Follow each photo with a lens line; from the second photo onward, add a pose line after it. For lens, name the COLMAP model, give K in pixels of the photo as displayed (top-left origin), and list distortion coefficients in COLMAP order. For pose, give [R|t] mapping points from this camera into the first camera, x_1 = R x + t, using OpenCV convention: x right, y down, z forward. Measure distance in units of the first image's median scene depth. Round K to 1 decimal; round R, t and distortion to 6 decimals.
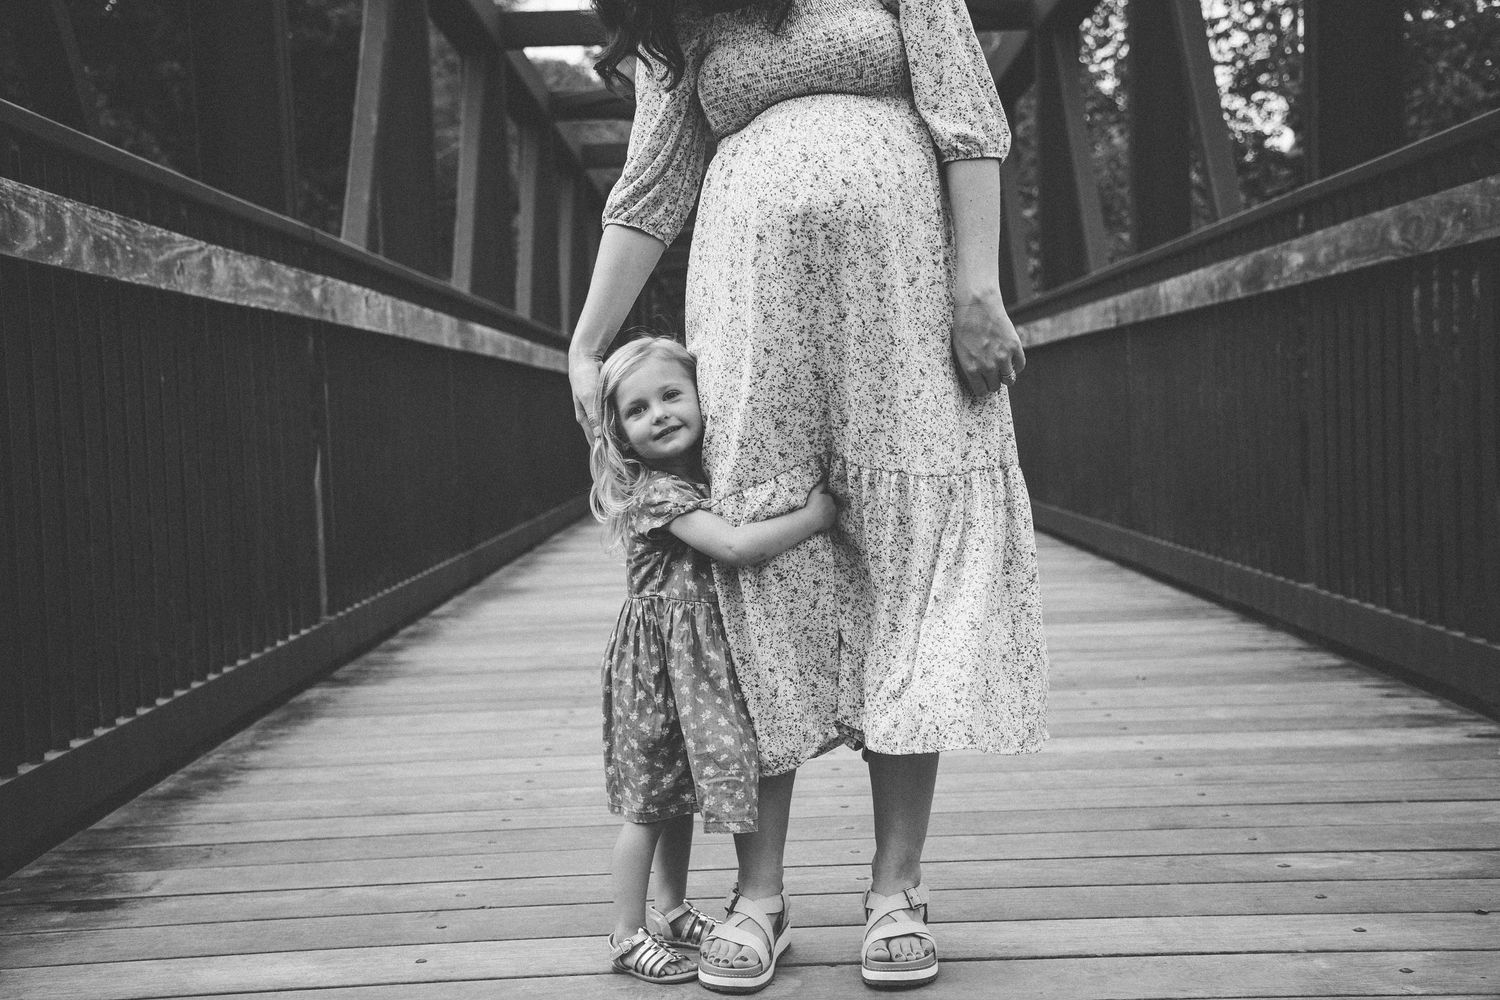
lens RADIAL K [[2029.8, 0, 751.5], [0, 2029.8, 499.3], [0, 0, 1]] dist [0.184518, 0.000000]
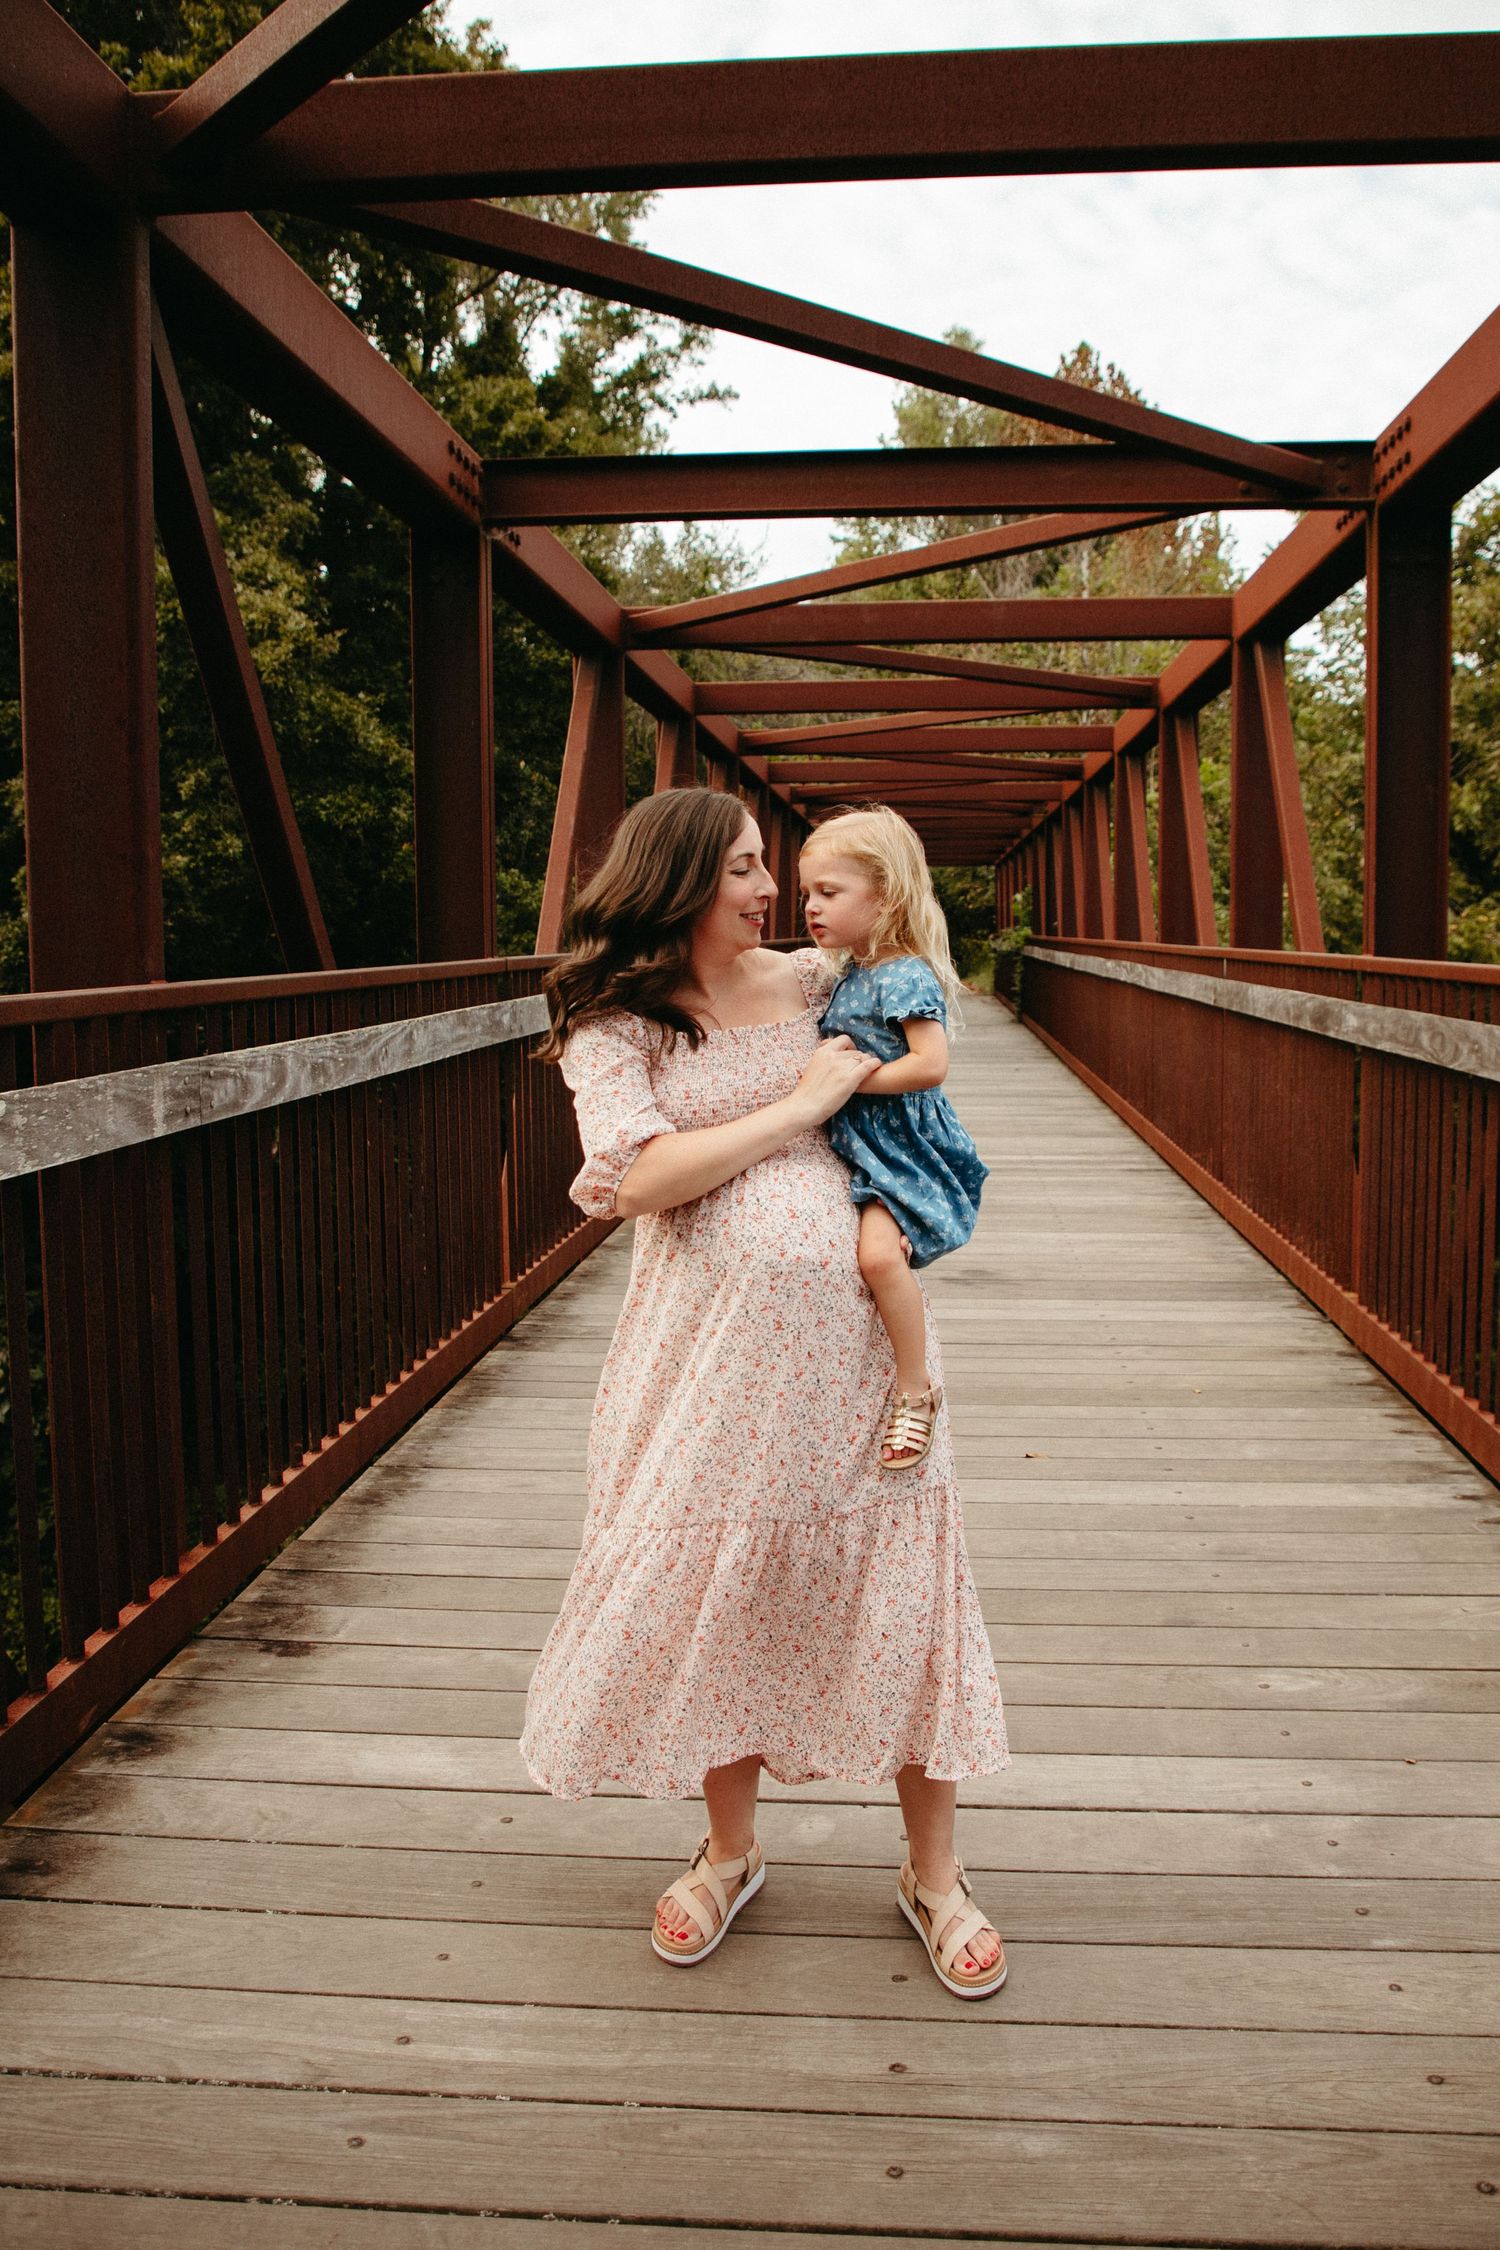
lens RADIAL K [[1795.7, 0, 766.2], [0, 1795.7, 1066.4], [0, 0, 1]] dist [-0.076896, 0.017909]
pose [[0.995651, 0.037075, -0.085468, 0.033565], [-0.034235, 0.998820, 0.034459, -0.148047], [0.086644, -0.031383, 0.995745, -0.019659]]
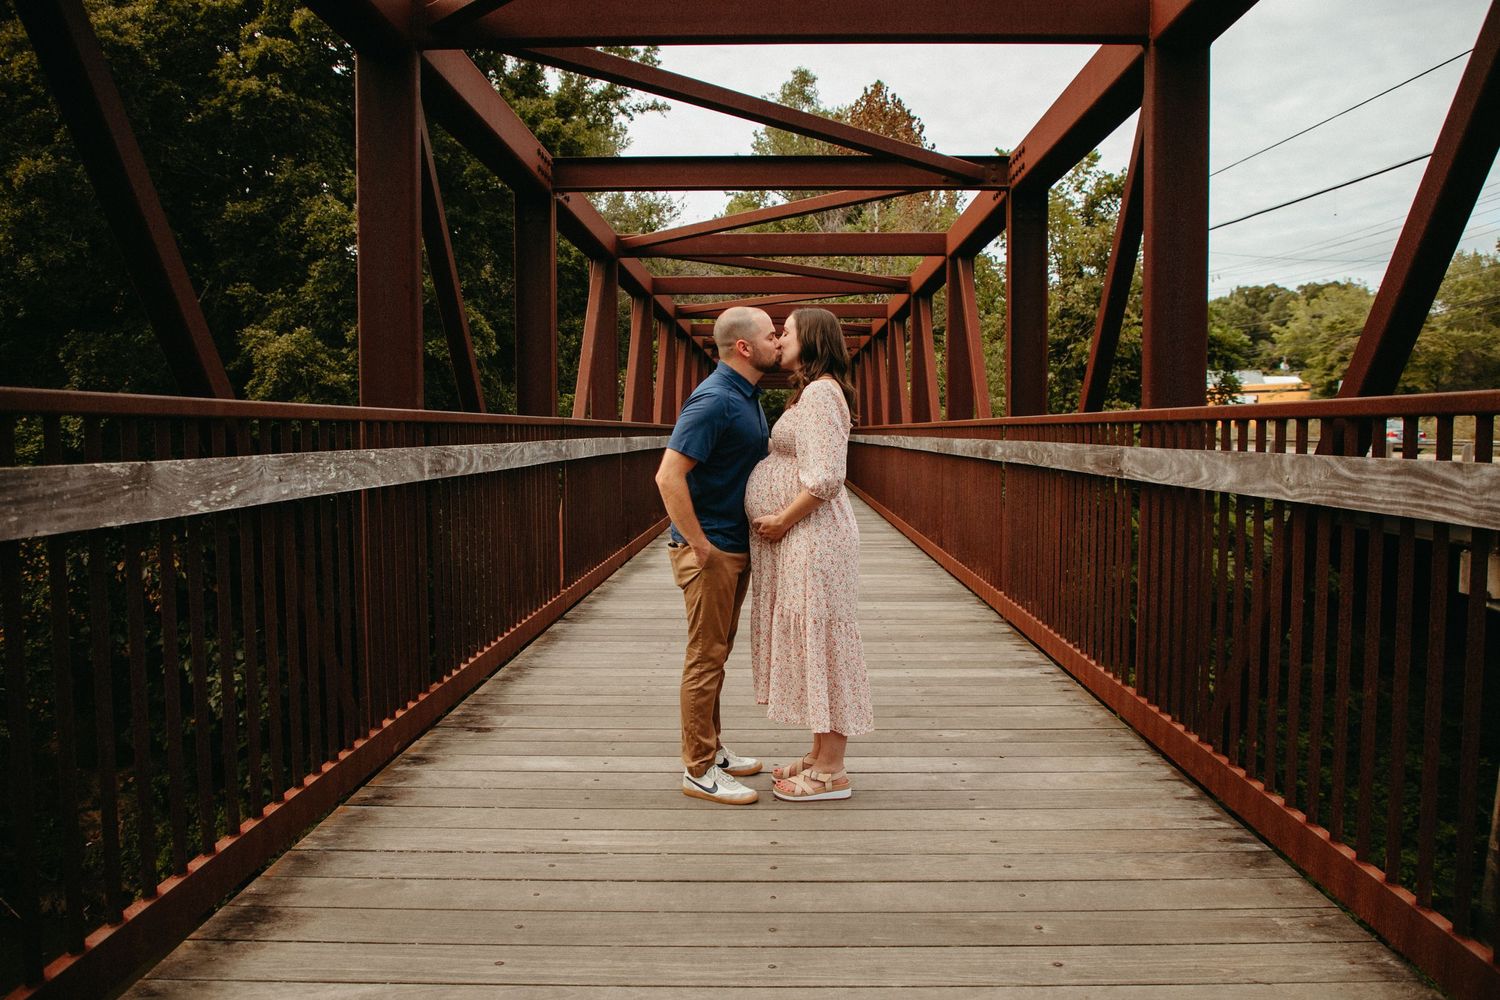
lens RADIAL K [[1103.6, 0, 754.8], [0, 1103.6, 494.9], [0, 0, 1]] dist [-0.079443, -0.001281]
pose [[0.999116, 0.035960, -0.021786, 0.033421], [-0.035659, 0.999265, 0.014070, -0.096792], [0.022276, -0.013281, 0.999664, -0.267620]]
